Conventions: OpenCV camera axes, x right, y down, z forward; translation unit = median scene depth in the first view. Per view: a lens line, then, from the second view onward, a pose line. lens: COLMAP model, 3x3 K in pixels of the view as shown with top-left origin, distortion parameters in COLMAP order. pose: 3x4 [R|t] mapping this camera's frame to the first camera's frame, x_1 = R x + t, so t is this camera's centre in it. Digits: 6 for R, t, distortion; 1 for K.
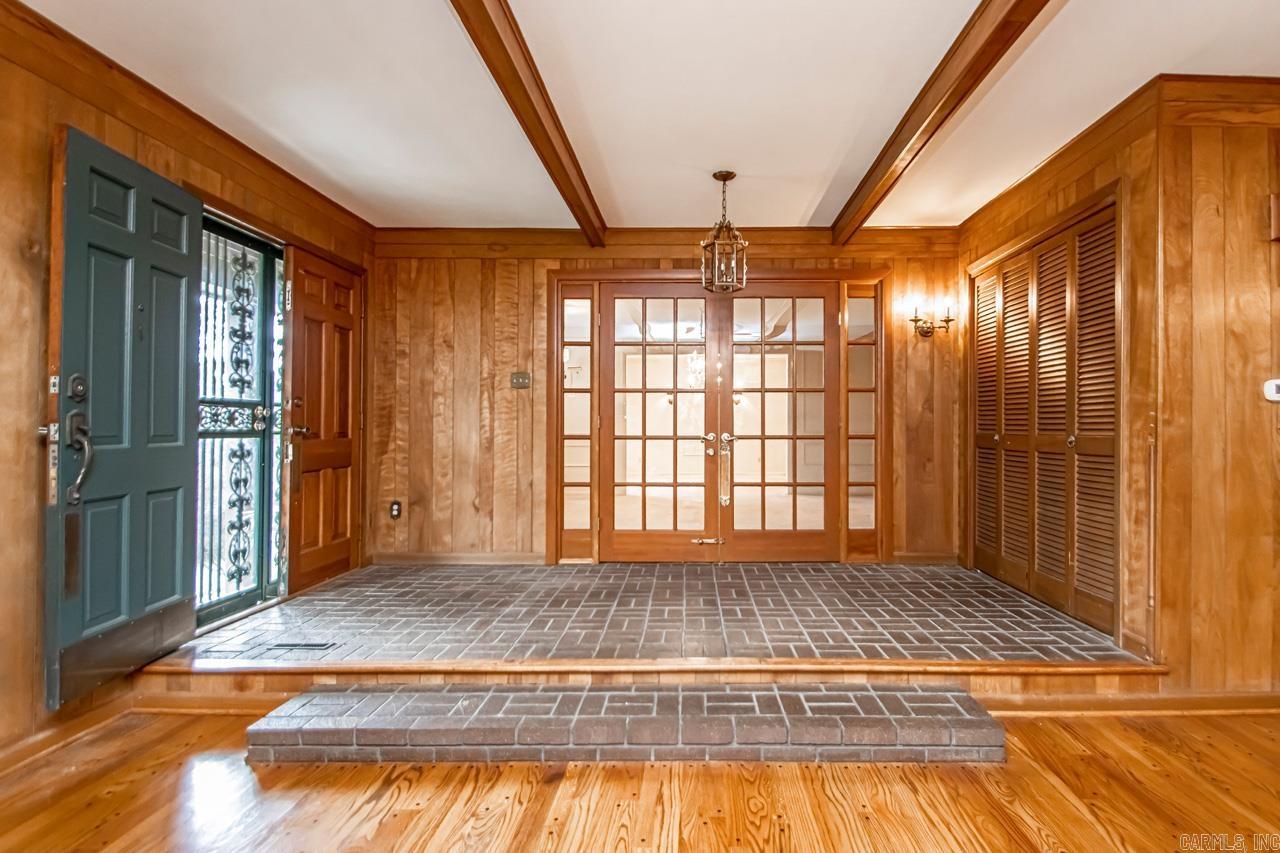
lens RADIAL K [[620.0, 0, 741.2], [0, 620.0, 424.1], [0, 0, 1]] dist [0.000626, -0.015151]
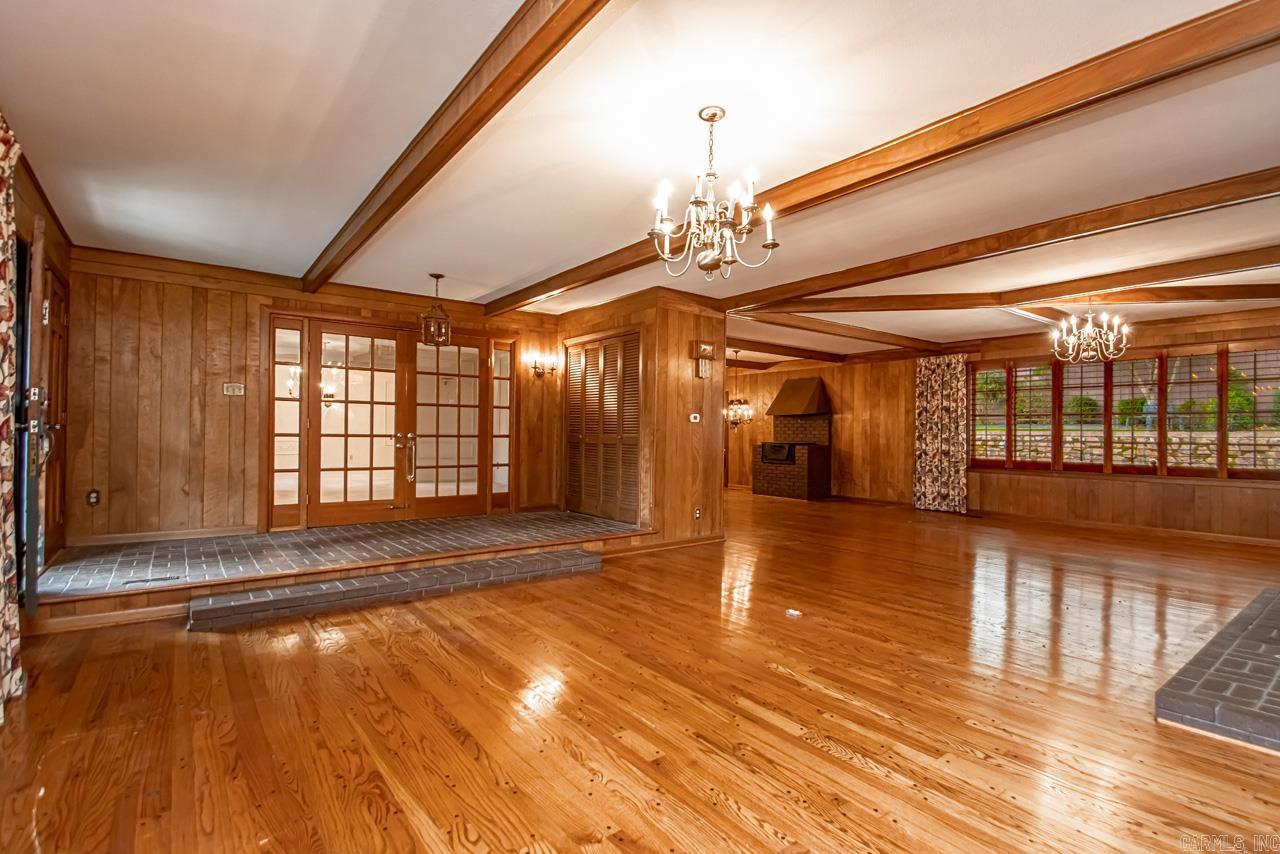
lens RADIAL K [[601.8, 0, 640.0], [0, 601.8, 427.0], [0, 0, 1]] dist [-0.000320, -0.000214]
pose [[0.834429, 0.015587, 0.550895, -0.367855], [-0.016441, 0.999859, -0.003387, -0.003624], [-0.550870, -0.006232, 0.834568, -0.513426]]
